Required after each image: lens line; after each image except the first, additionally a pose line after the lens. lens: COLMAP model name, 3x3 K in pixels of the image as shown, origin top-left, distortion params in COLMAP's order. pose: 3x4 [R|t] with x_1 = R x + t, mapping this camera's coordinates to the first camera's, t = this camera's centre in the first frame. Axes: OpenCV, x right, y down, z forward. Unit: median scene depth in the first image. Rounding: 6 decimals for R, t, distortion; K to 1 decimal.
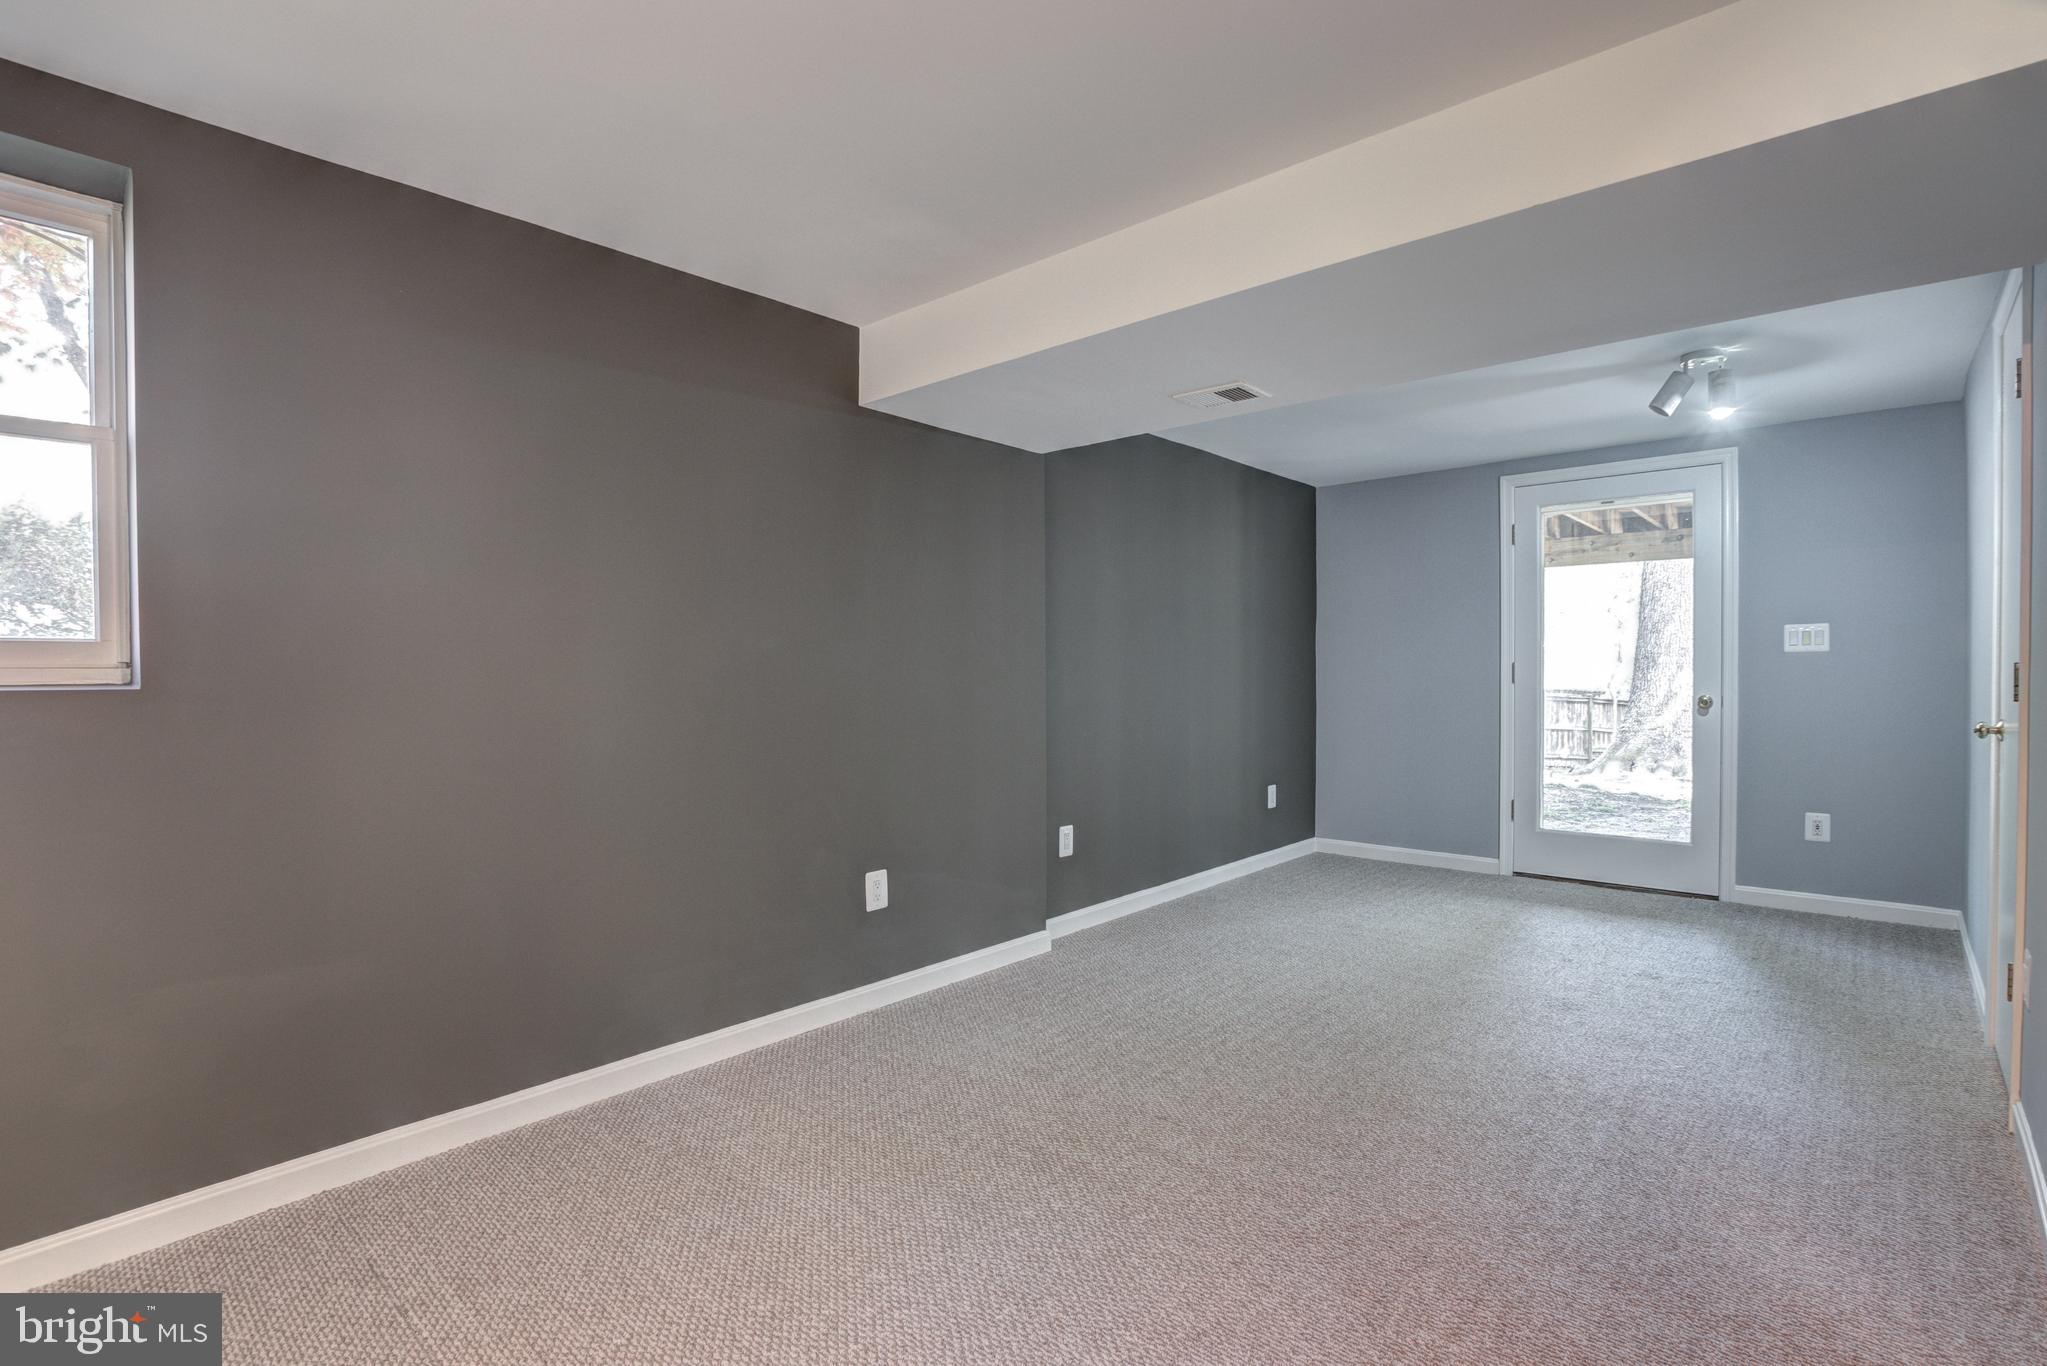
lens RADIAL K [[957.6, 0, 1039.0], [0, 957.6, 687.5], [0, 0, 1]] dist [-0.026947, 0.001439]
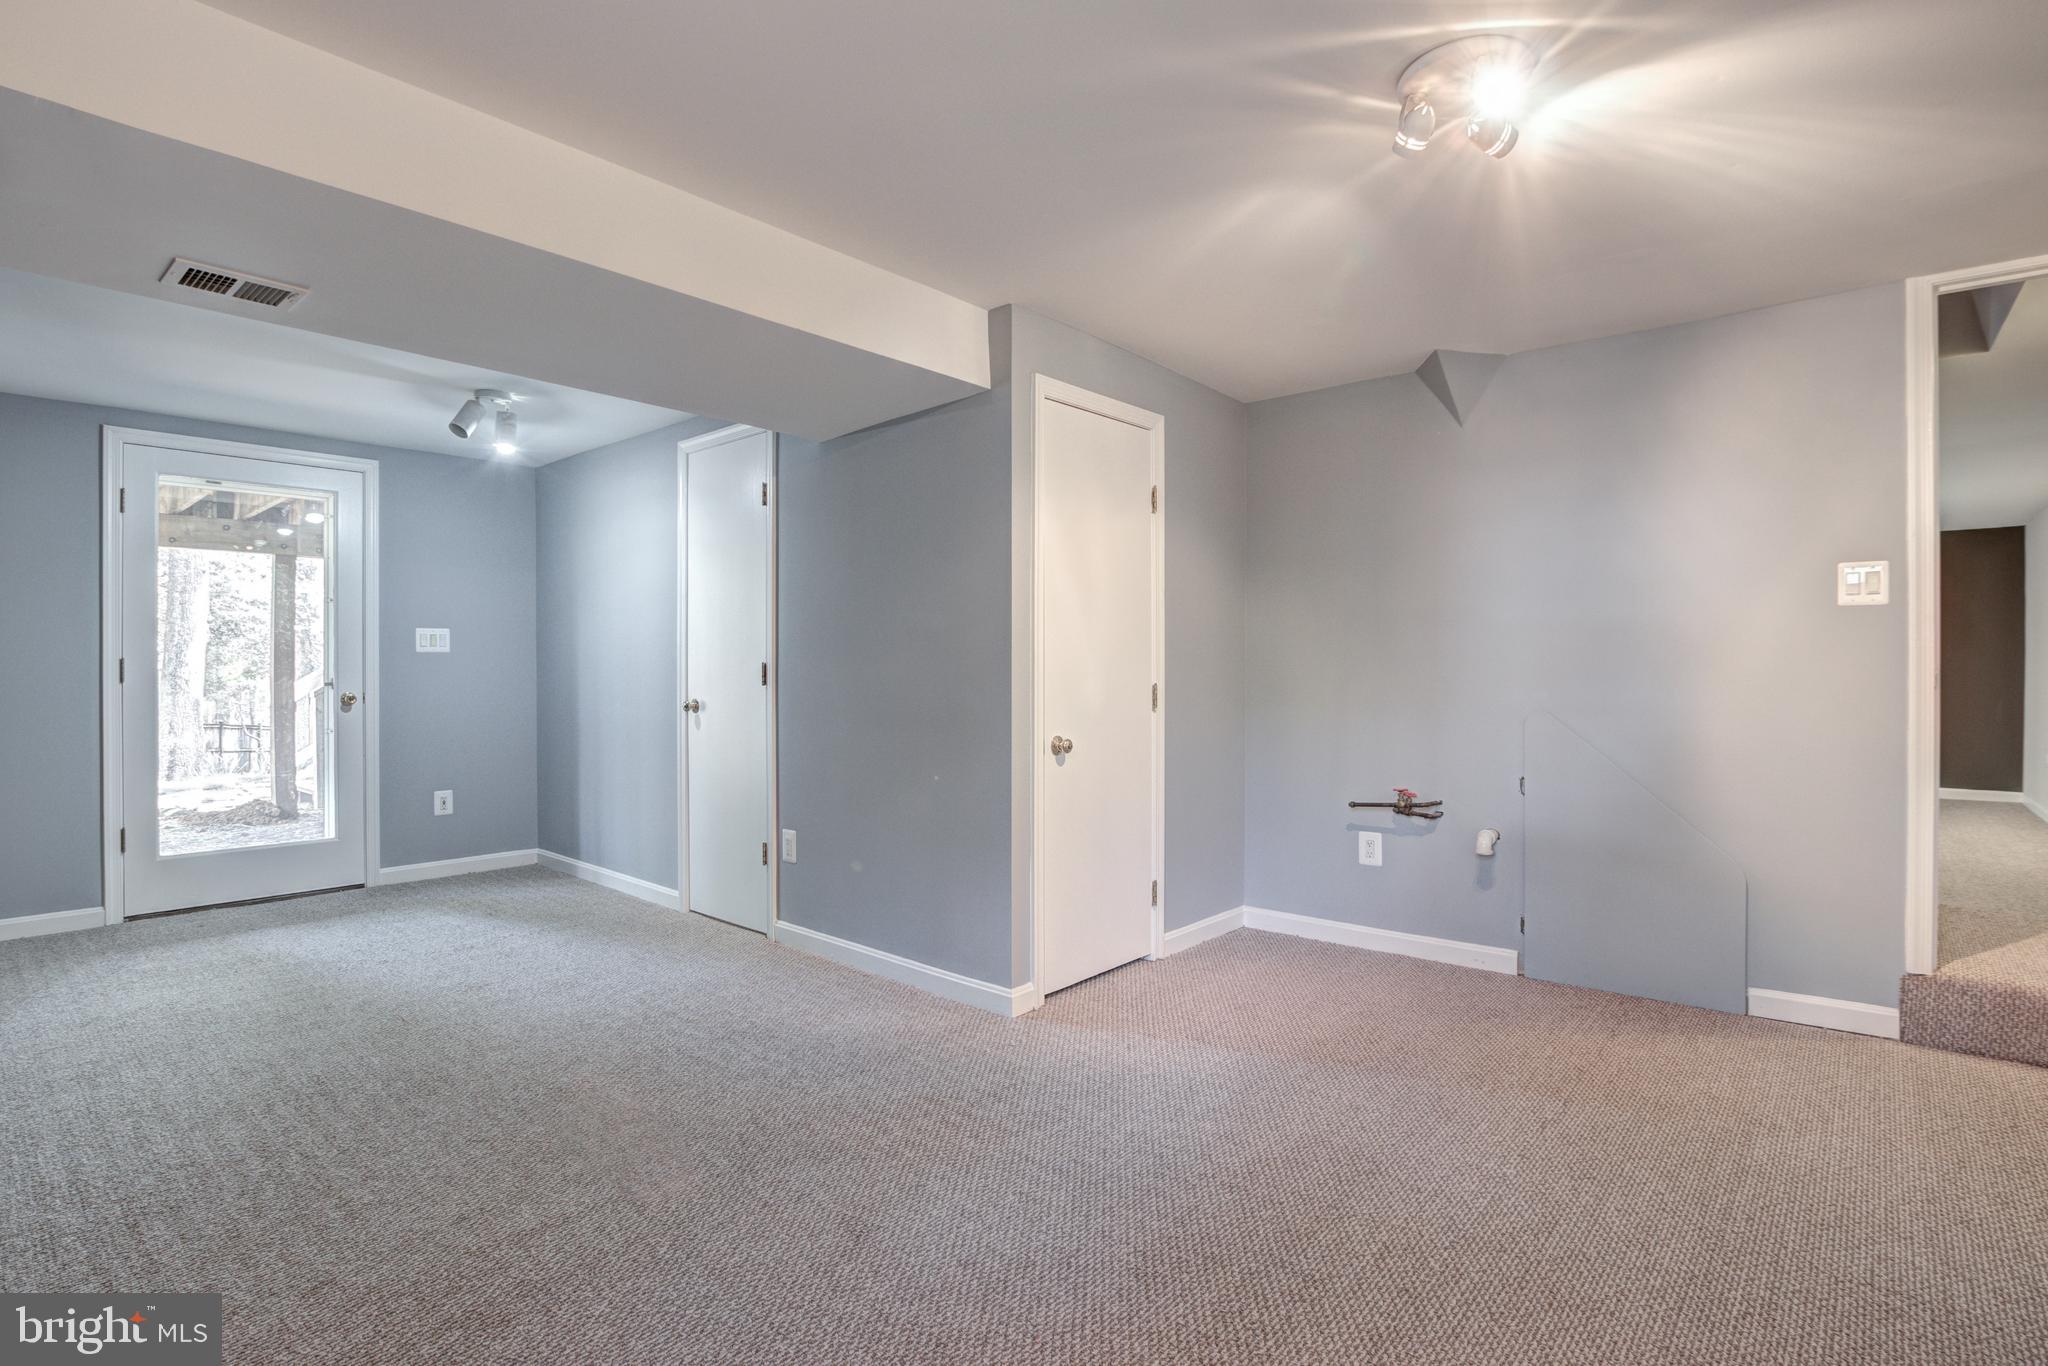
lens RADIAL K [[970.9, 0, 1015.9], [0, 970.9, 673.6], [0, 0, 1]] dist [-0.029452, 0.001829]
pose [[0.002156, -0.001703, 0.999996, -0.368757], [0.018422, 0.999829, 0.001663, -0.000952], [-0.999828, 0.018419, 0.002187, 0.285507]]
